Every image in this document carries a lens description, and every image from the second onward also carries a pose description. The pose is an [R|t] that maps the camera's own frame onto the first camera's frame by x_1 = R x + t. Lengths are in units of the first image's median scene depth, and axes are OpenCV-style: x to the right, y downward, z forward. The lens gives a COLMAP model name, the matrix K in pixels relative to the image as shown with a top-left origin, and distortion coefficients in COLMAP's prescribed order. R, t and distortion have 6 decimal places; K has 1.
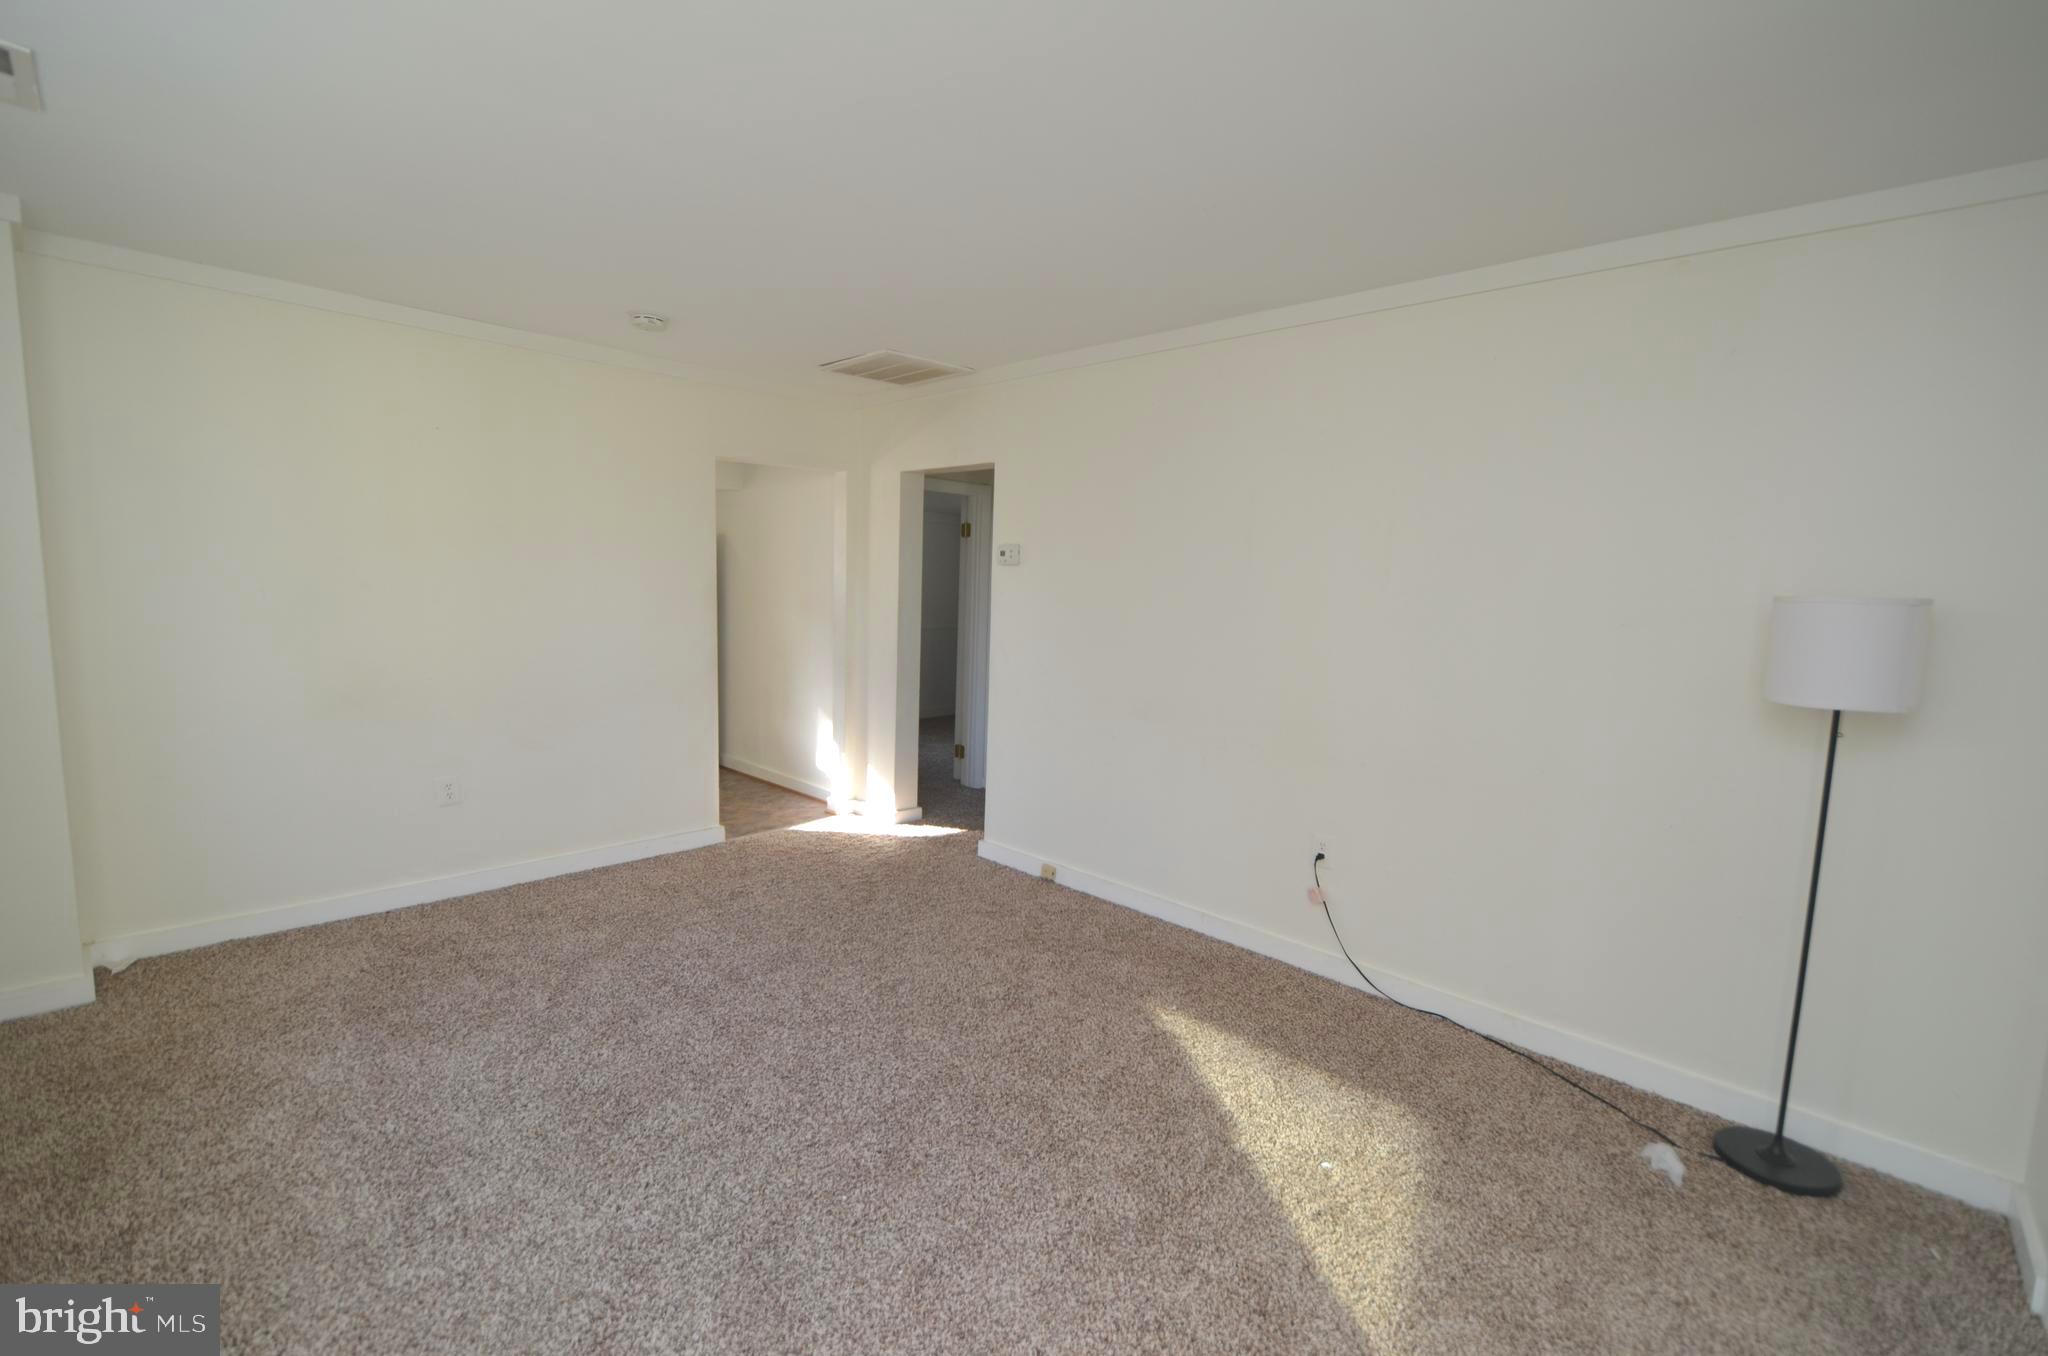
lens RADIAL K [[921.0, 0, 1065.2], [0, 921.0, 651.1], [0, 0, 1]] dist [-0.001431, -0.000398]
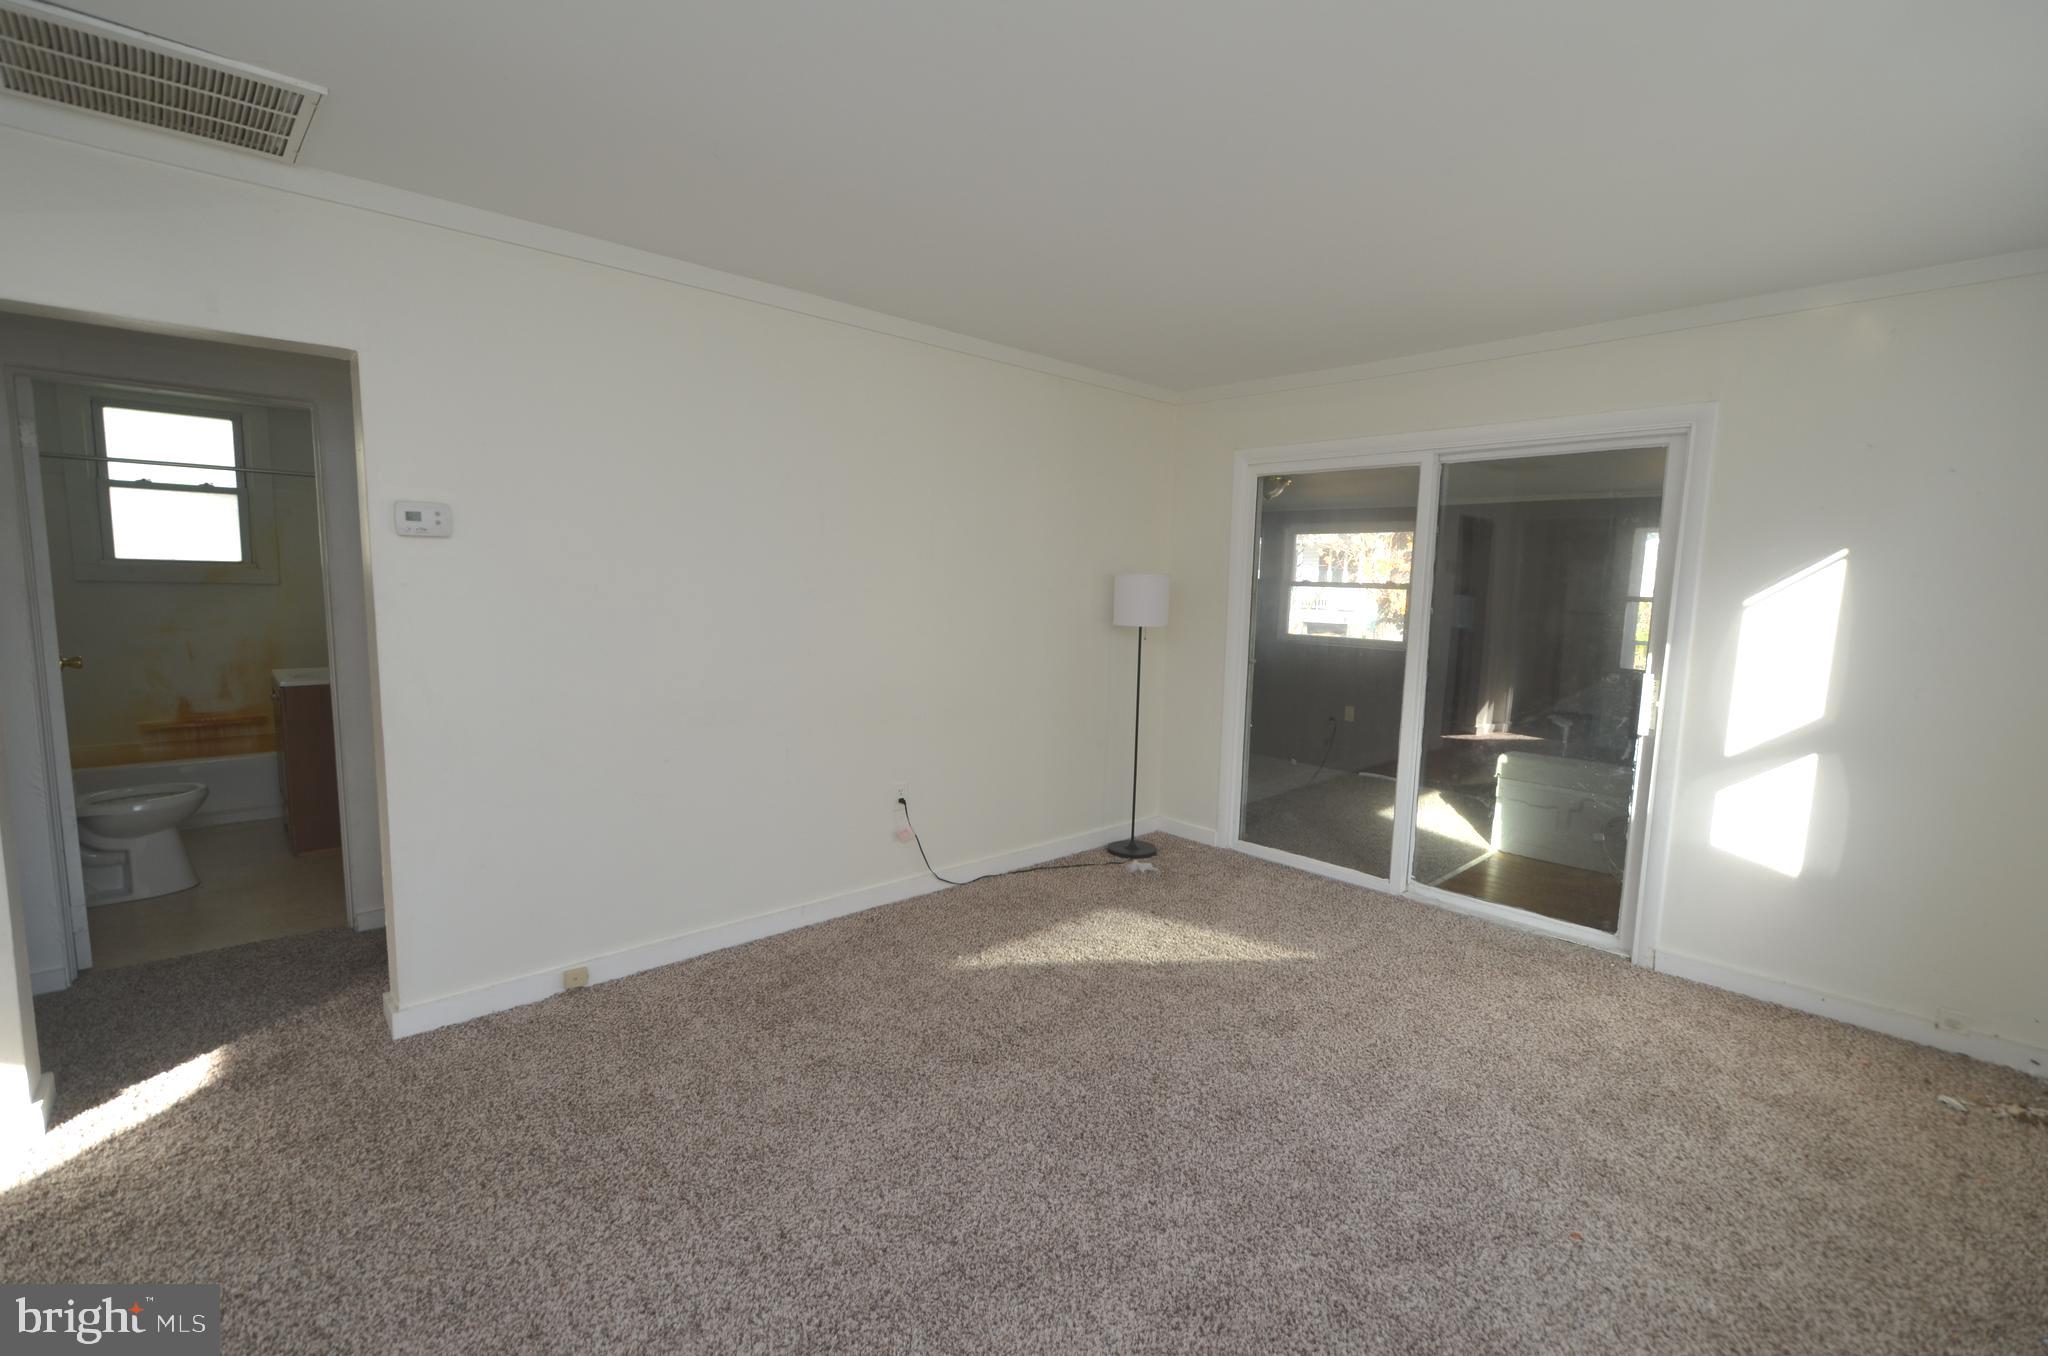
lens RADIAL K [[884.2, 0, 1024.0], [0, 884.2, 678.0], [0, 0, 1]] dist [-0.002704, -0.000988]
pose [[0.083152, -0.145939, 0.985793, -0.703298], [0.064681, 0.987923, 0.140799, -0.067855], [-0.994436, 0.052054, 0.091587, 0.661502]]
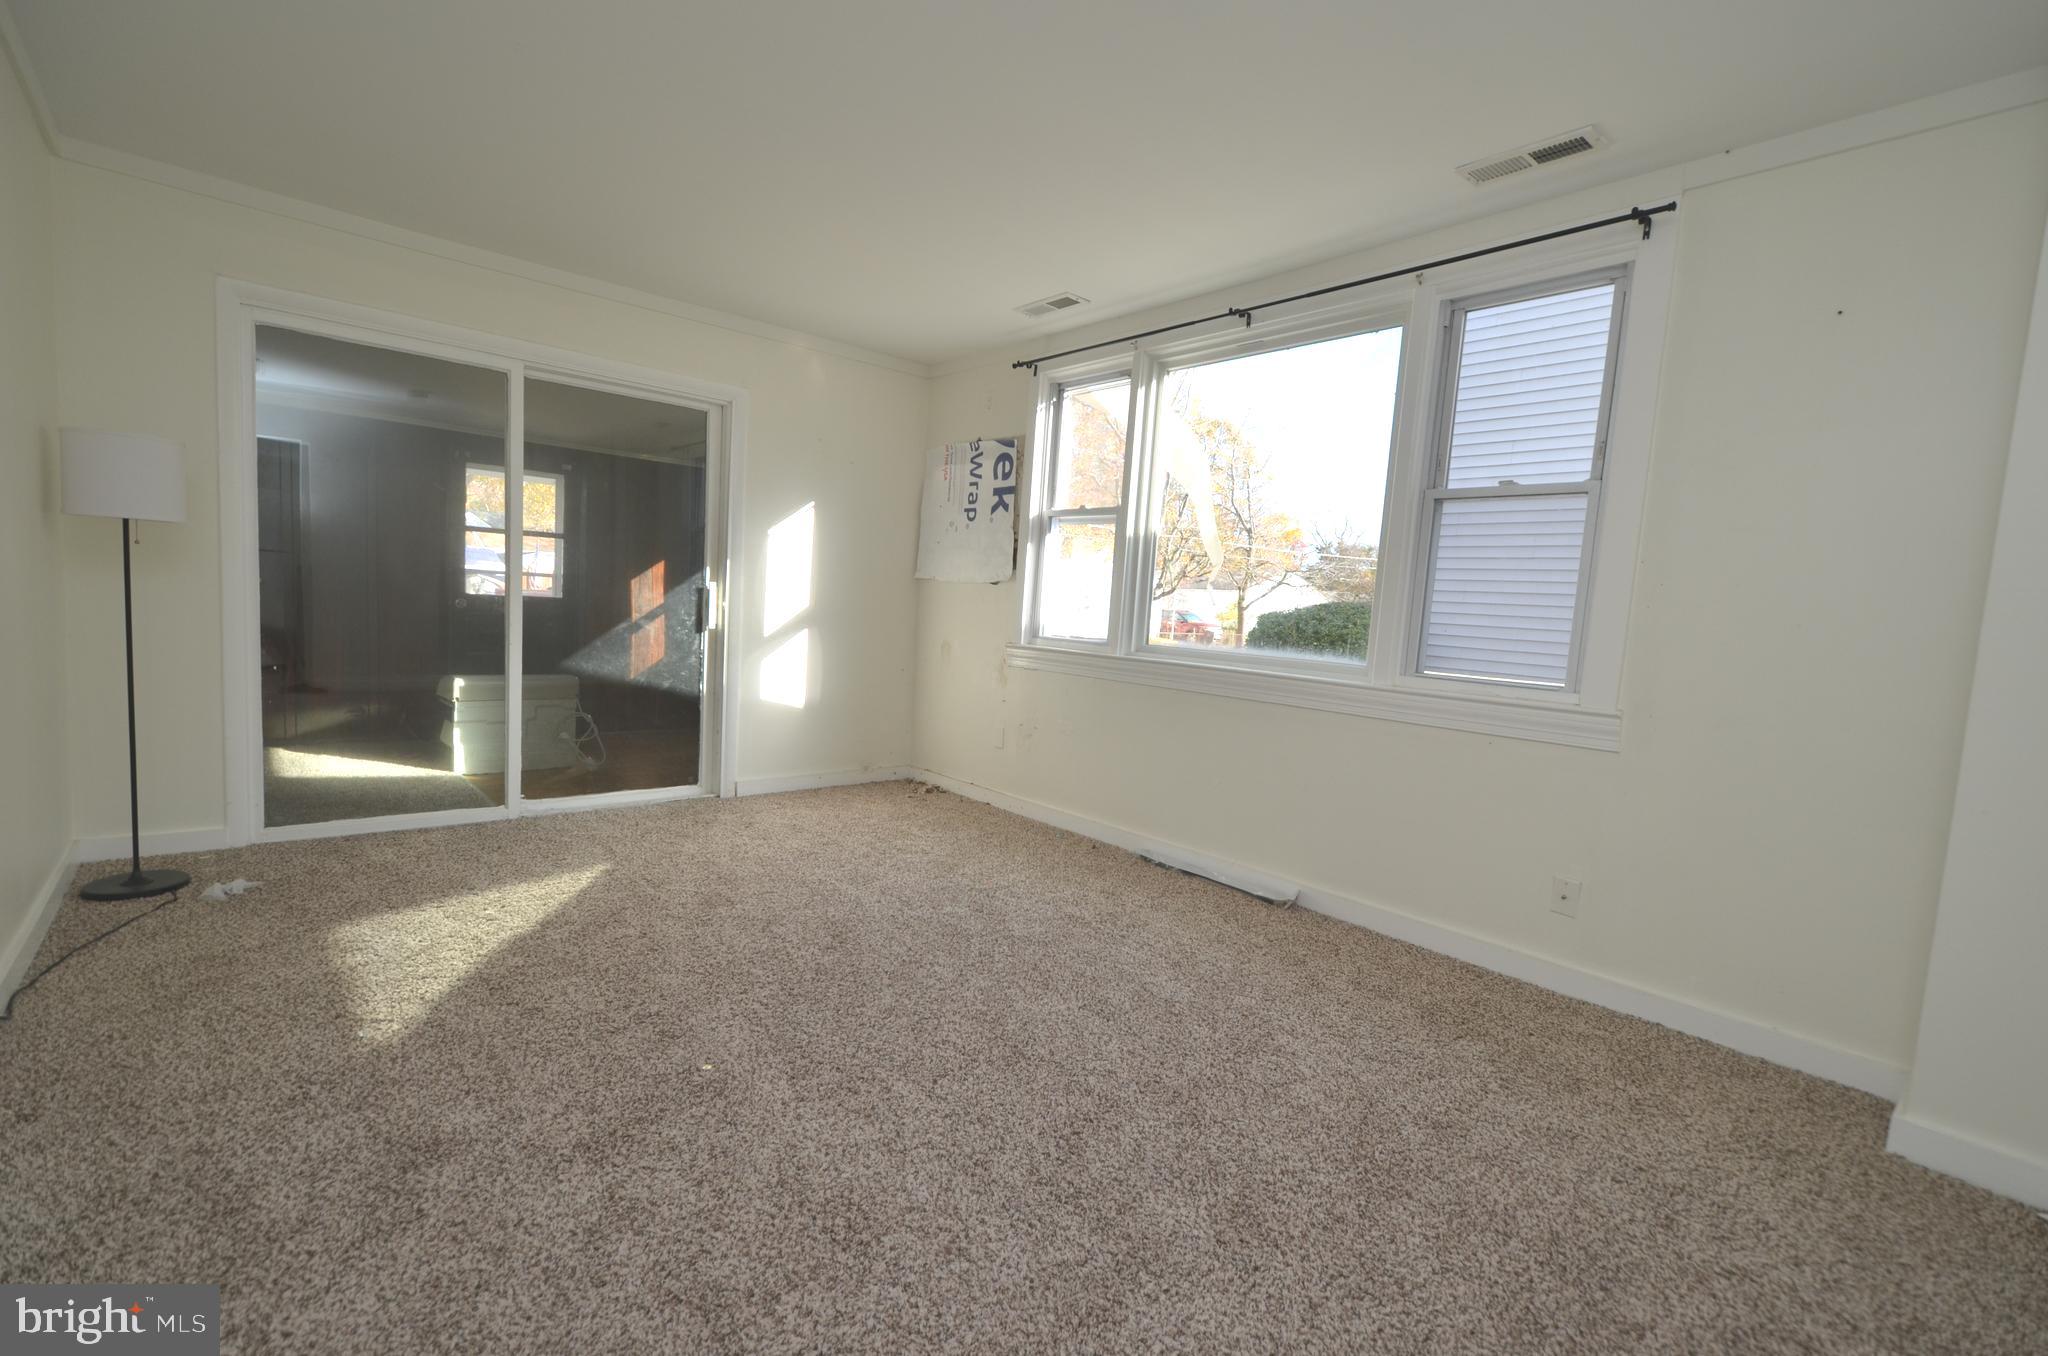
lens RADIAL K [[884.2, 0, 1024.0], [0, 884.2, 678.0], [0, 0, 1]] dist [-0.002704, -0.000988]
pose [[-0.987542, -0.106871, 0.115495, -0.337790], [-0.085803, 0.980987, 0.174076, -0.022732], [-0.131903, 0.161997, -0.977936, 1.252840]]
